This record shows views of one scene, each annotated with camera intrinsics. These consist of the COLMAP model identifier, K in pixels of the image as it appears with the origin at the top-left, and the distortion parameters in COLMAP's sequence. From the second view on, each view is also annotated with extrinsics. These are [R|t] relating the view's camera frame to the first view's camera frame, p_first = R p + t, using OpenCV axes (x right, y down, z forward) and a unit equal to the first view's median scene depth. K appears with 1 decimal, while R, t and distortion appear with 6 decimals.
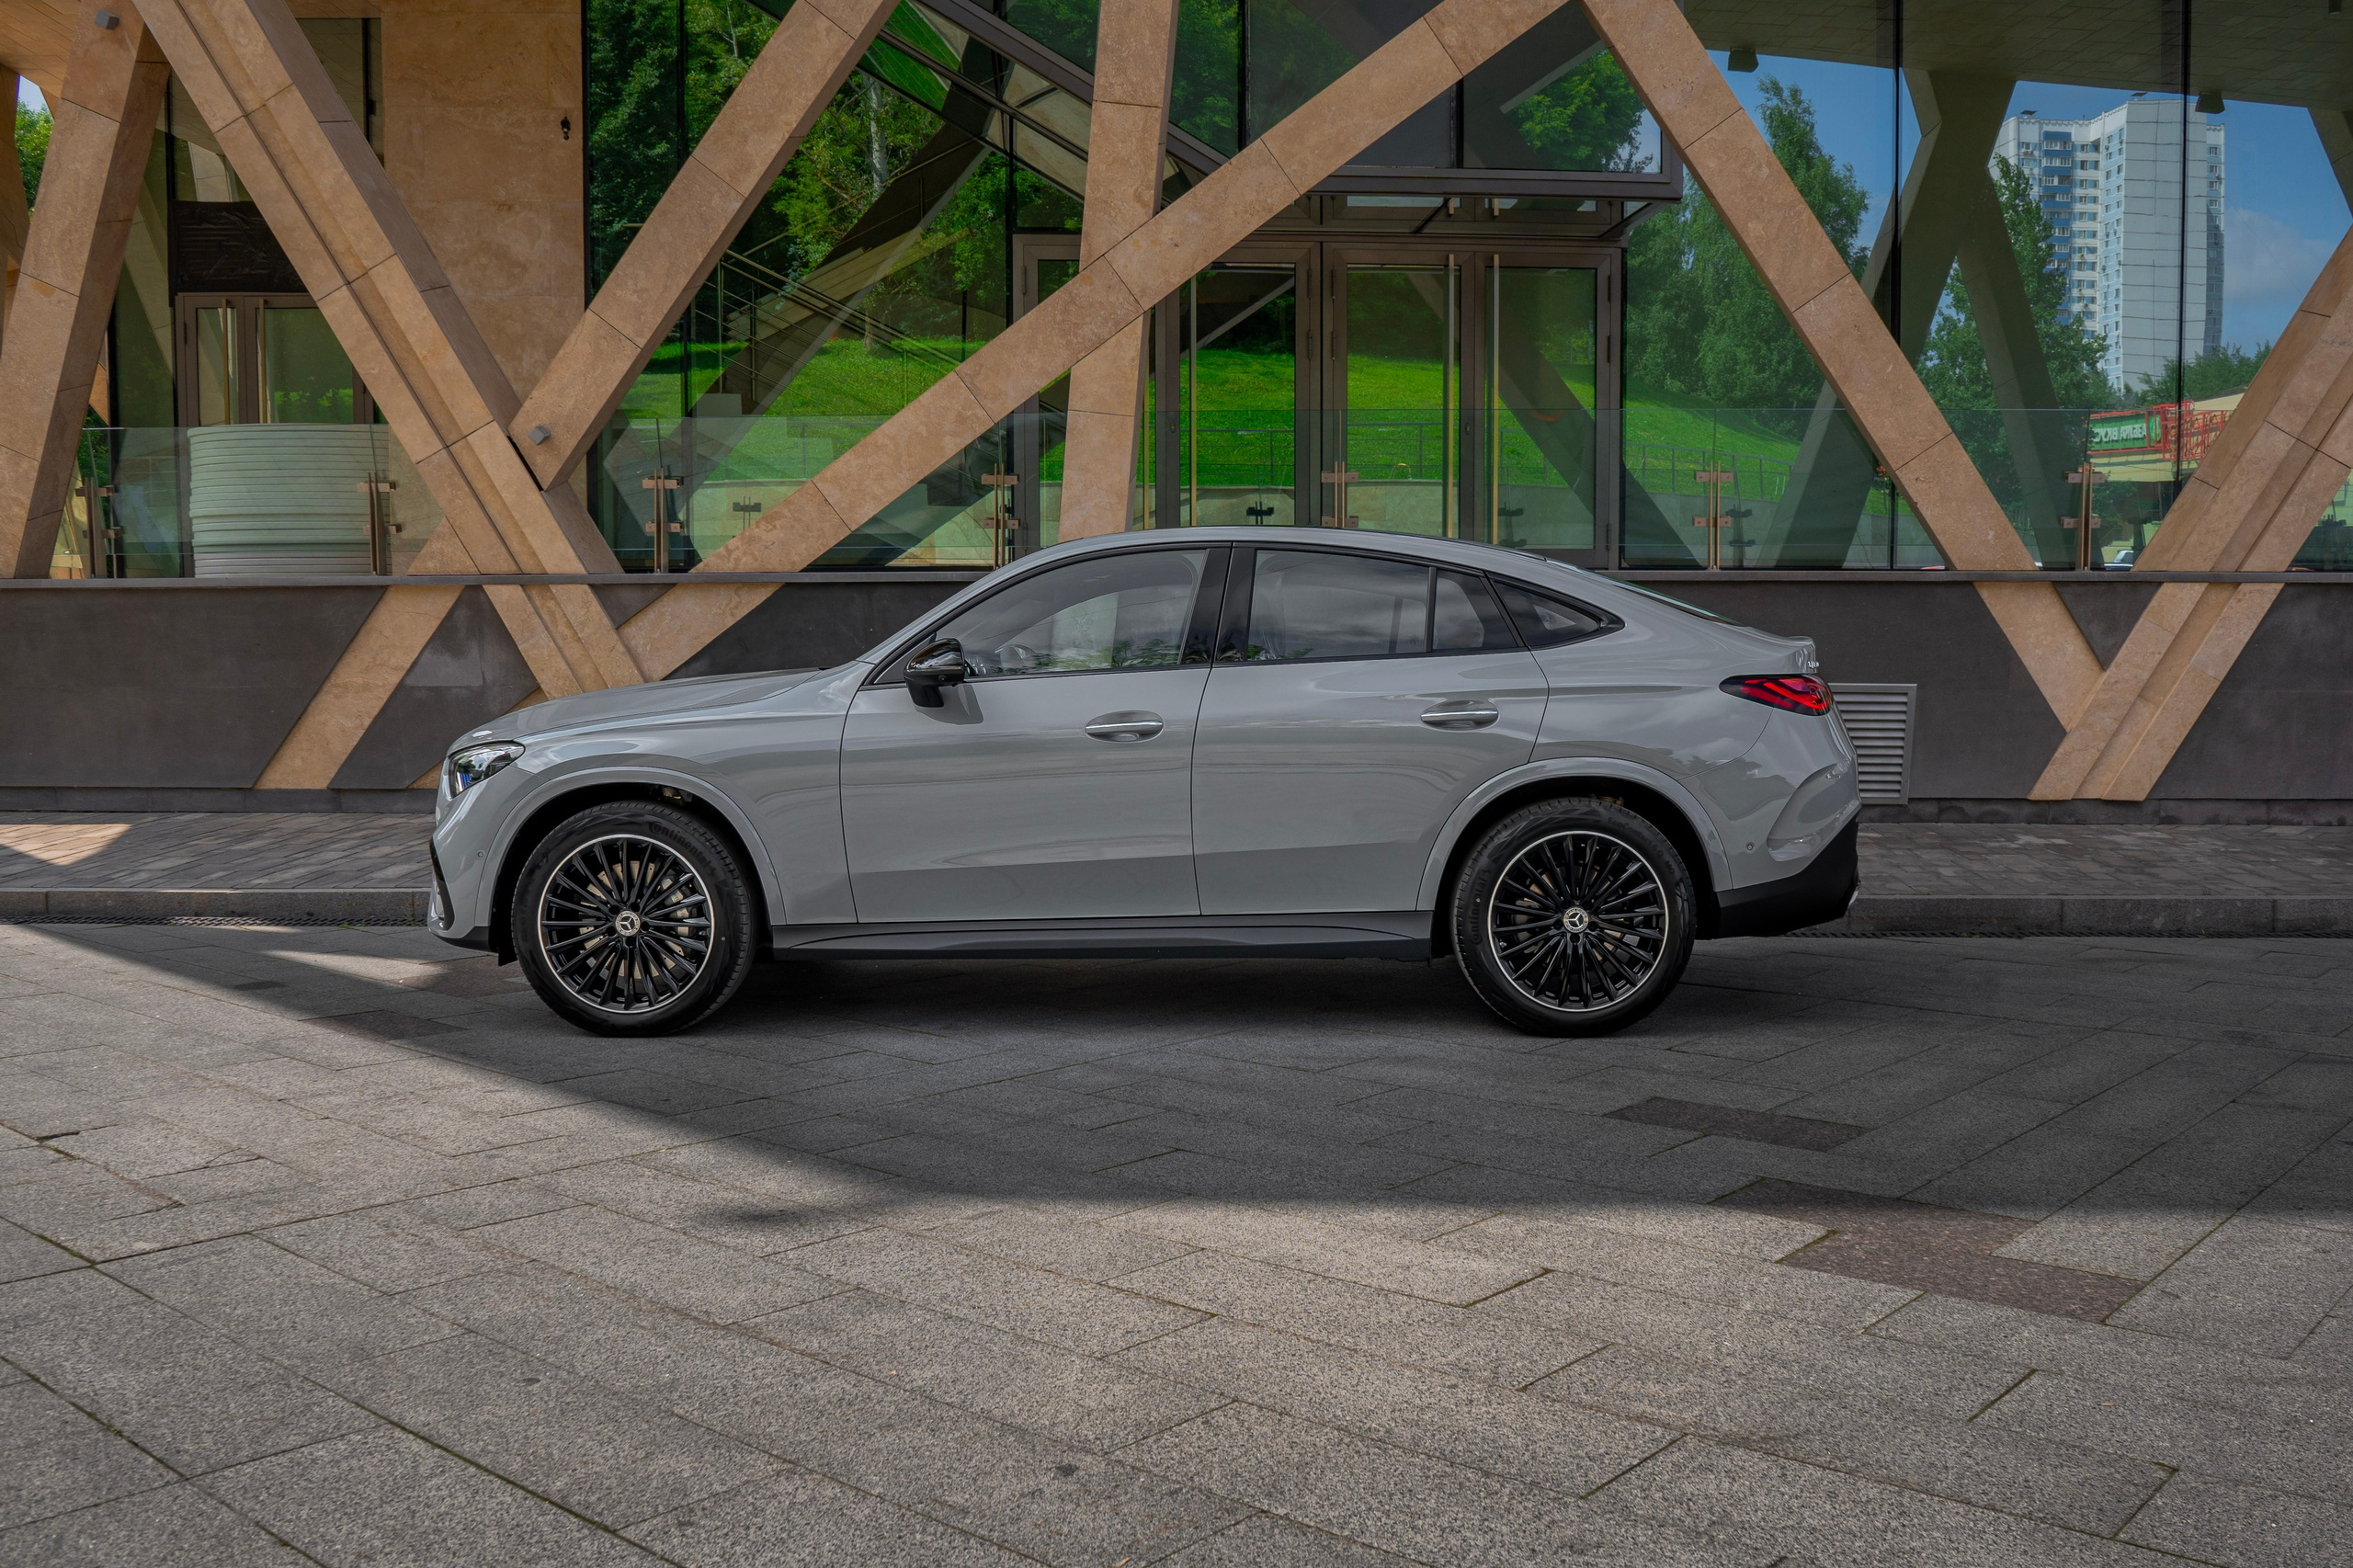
lens RADIAL K [[2049.4, 0, 1241.7], [0, 2049.4, 775.5], [0, 0, 1]] dist [-0.110065, 0.067549]
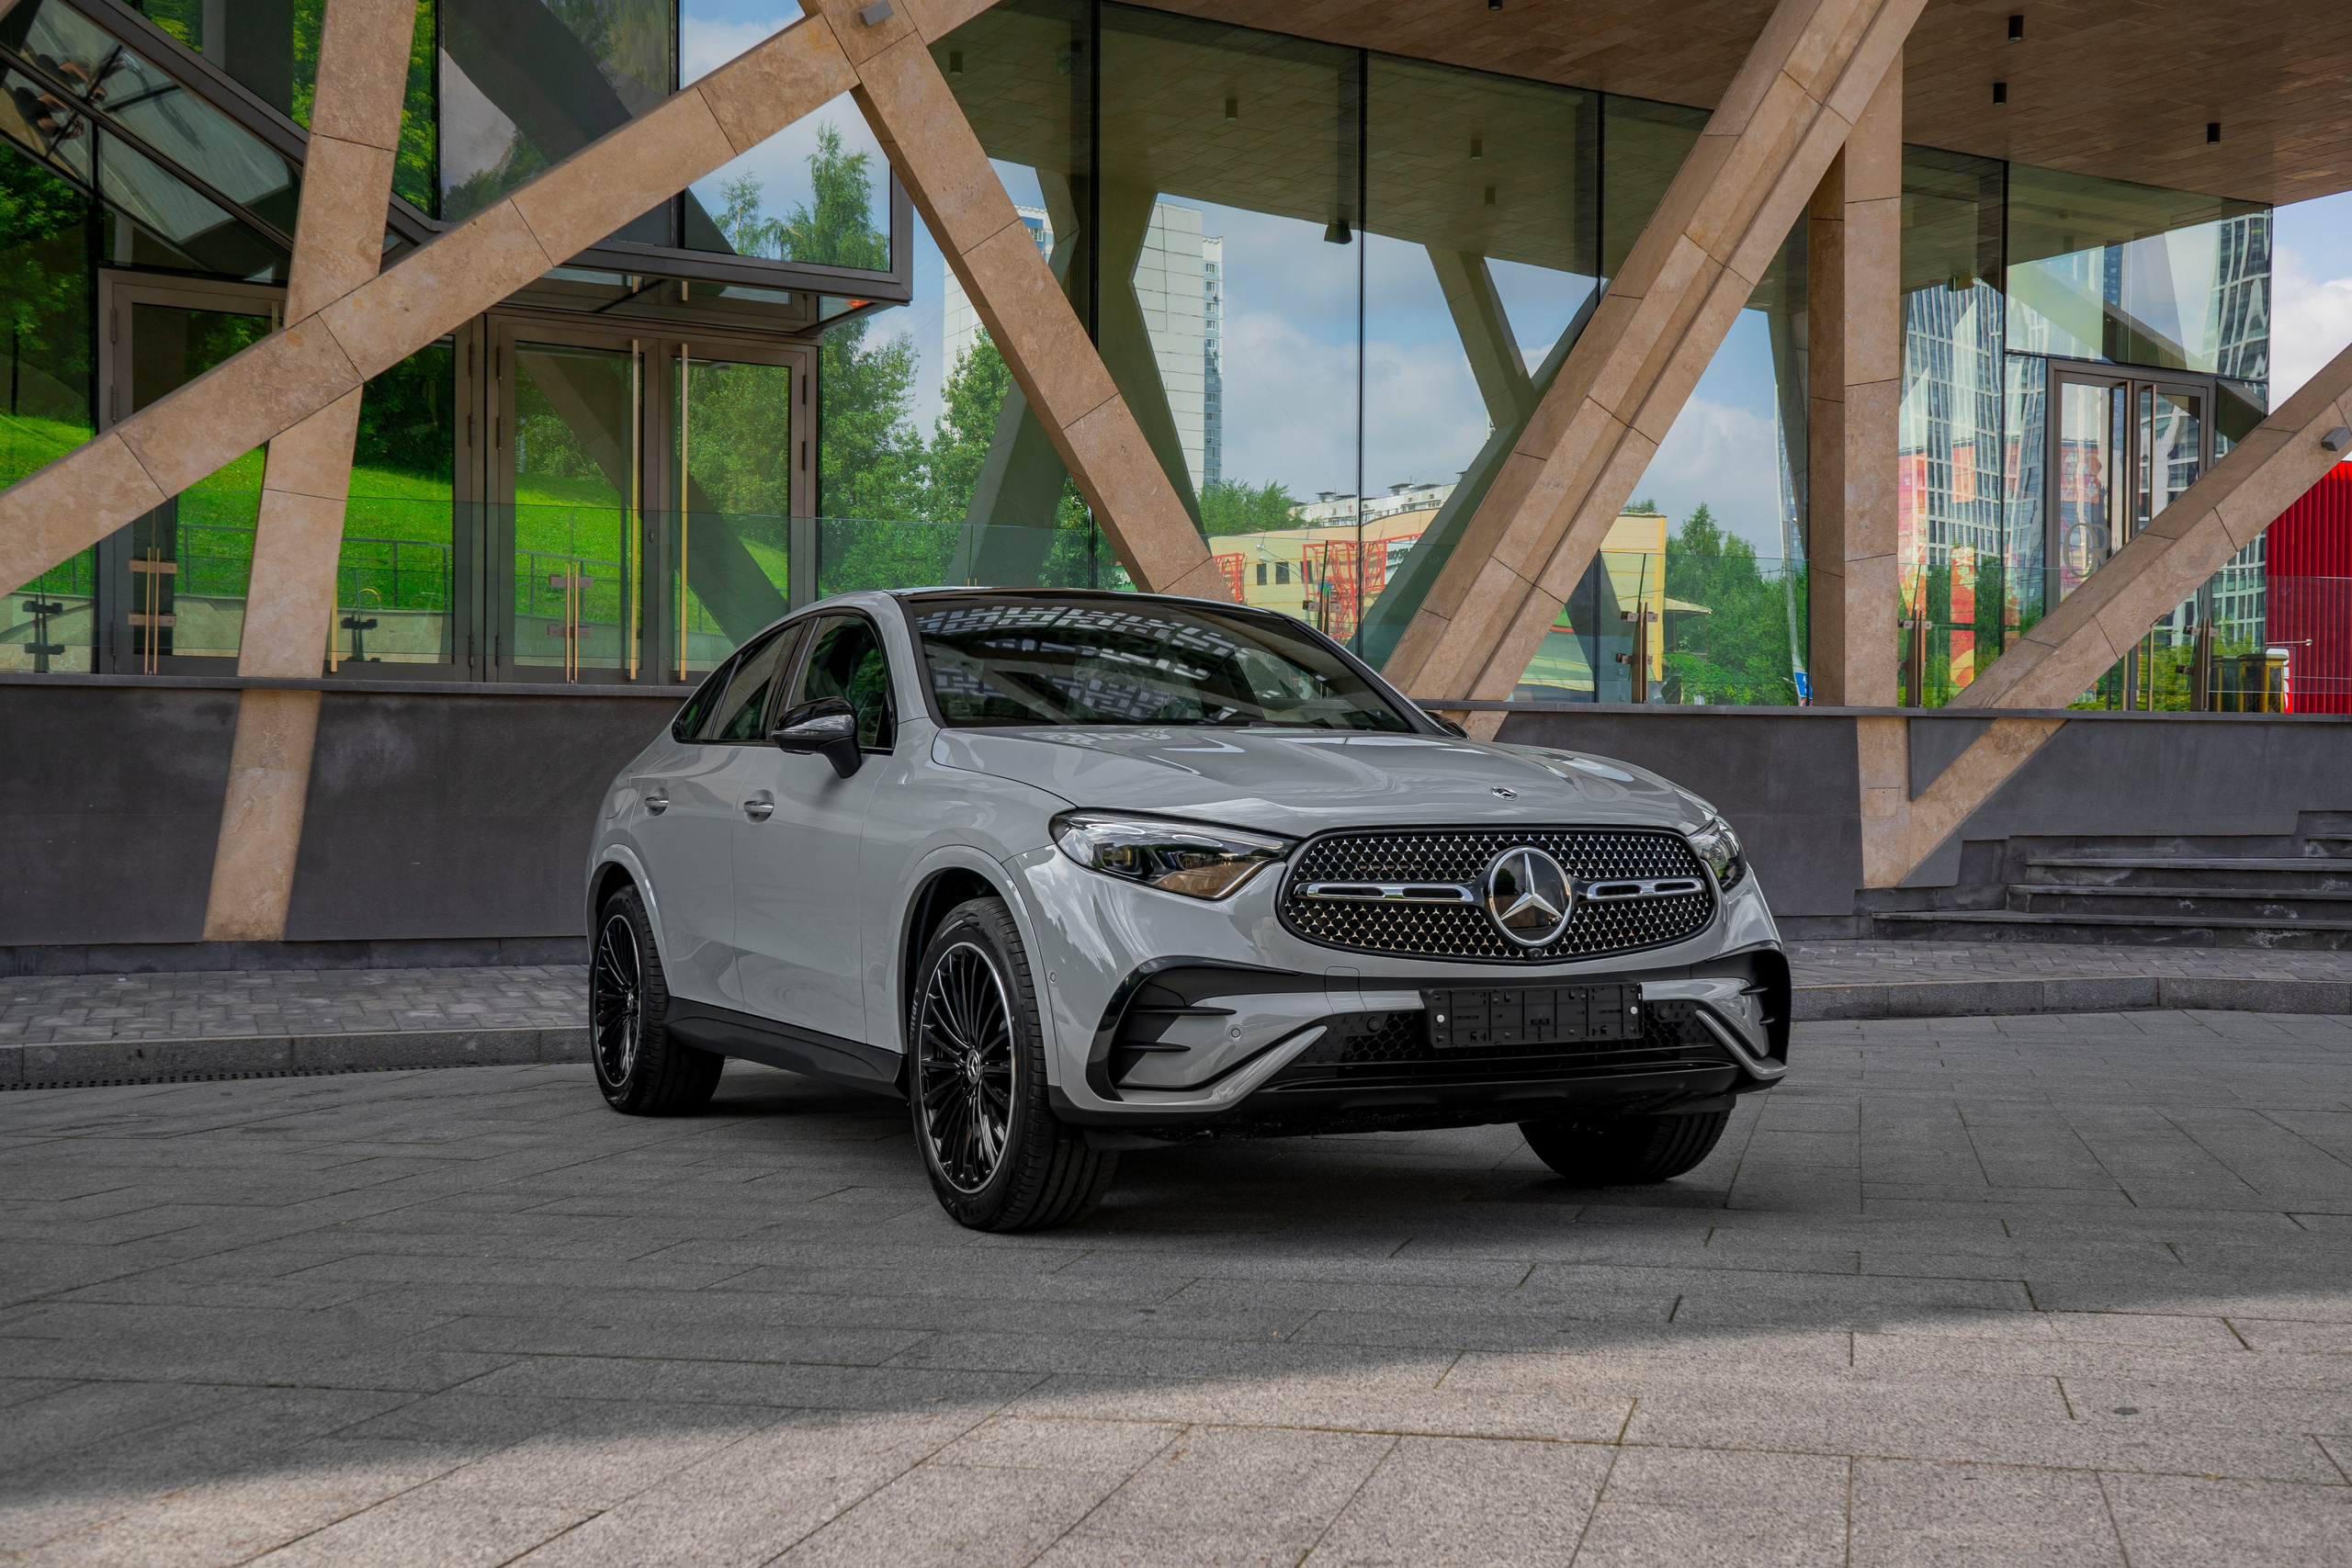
lens RADIAL K [[2558.4, 0, 1182.8], [0, 2558.4, 786.1], [0, 0, 1]] dist [0.019047, 0.153282]
pose [[0.904151, 0.005738, 0.427175, -0.197265], [0.028177, 0.996932, -0.073029, 0.034669], [-0.426283, 0.078066, 0.901215, -0.125920]]
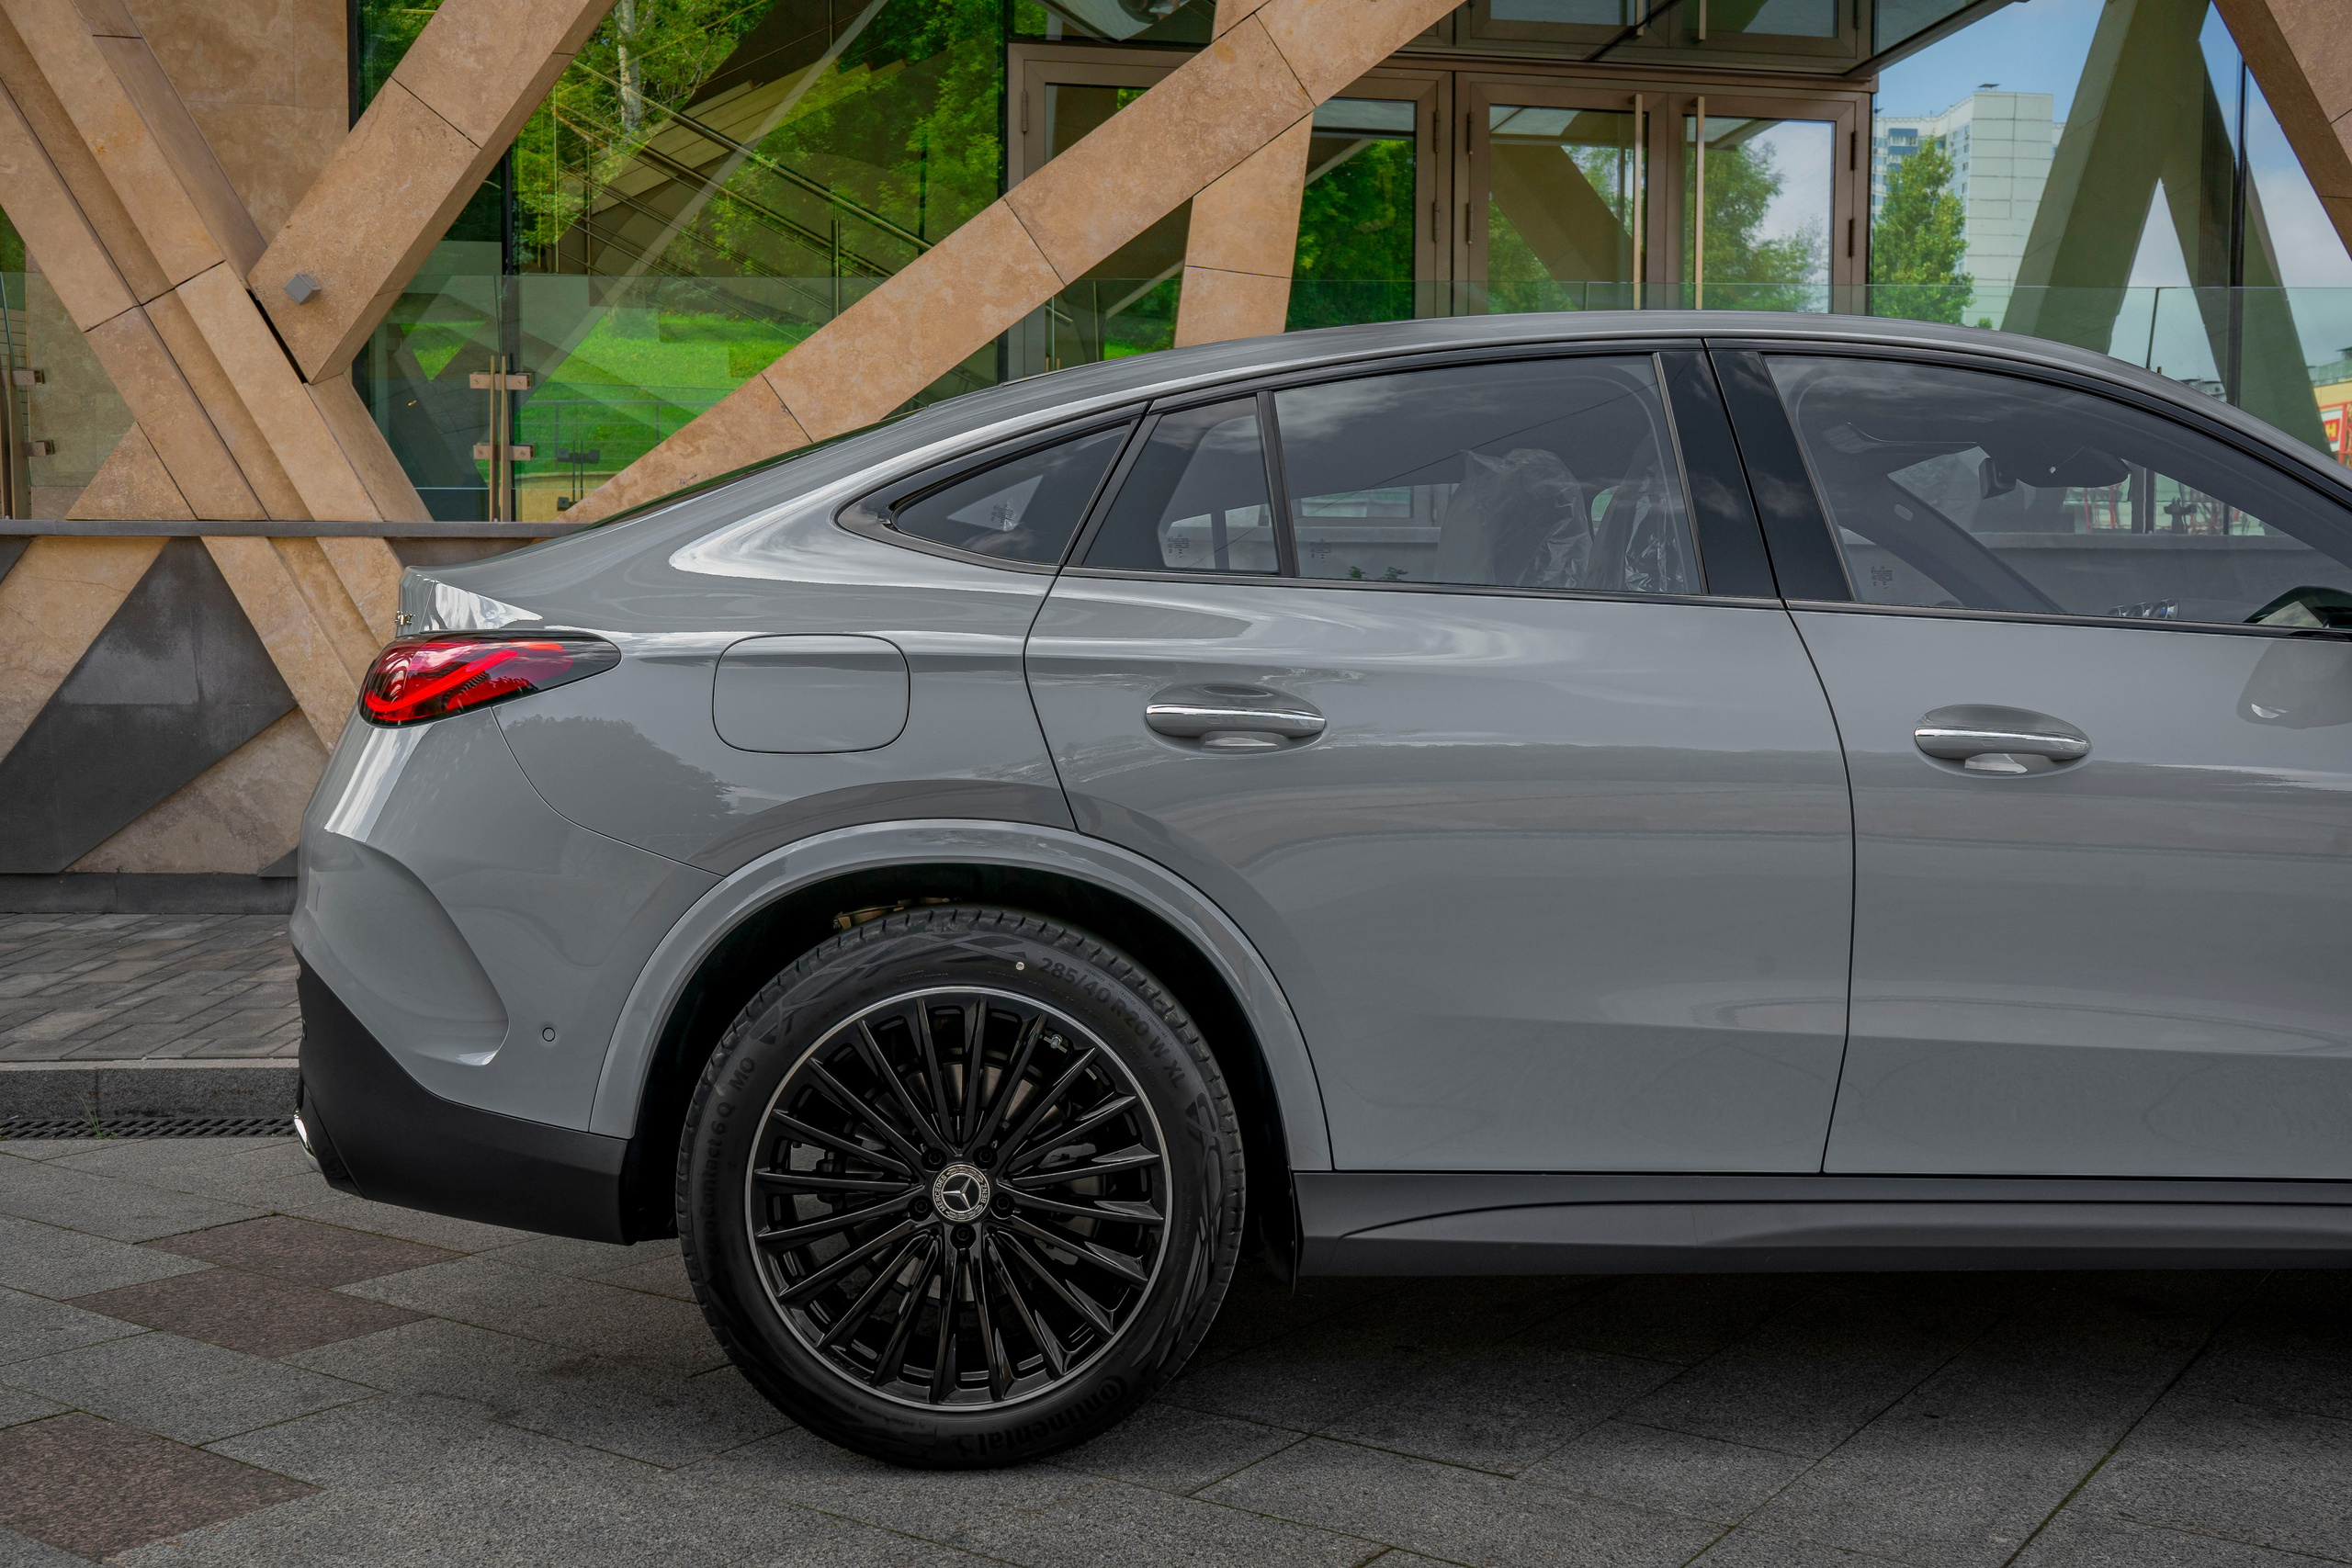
lens RADIAL K [[2274.3, 0, 1180.5], [0, 2274.3, 787.0], [0, 0, 1]] dist [-0.040220, 0.092231]
pose [[0.996366, 0.000279, 0.085170, -0.146214], [0.001893, 0.999675, -0.025423, -0.001439], [-0.085150, 0.025492, 0.996042, 0.310652]]
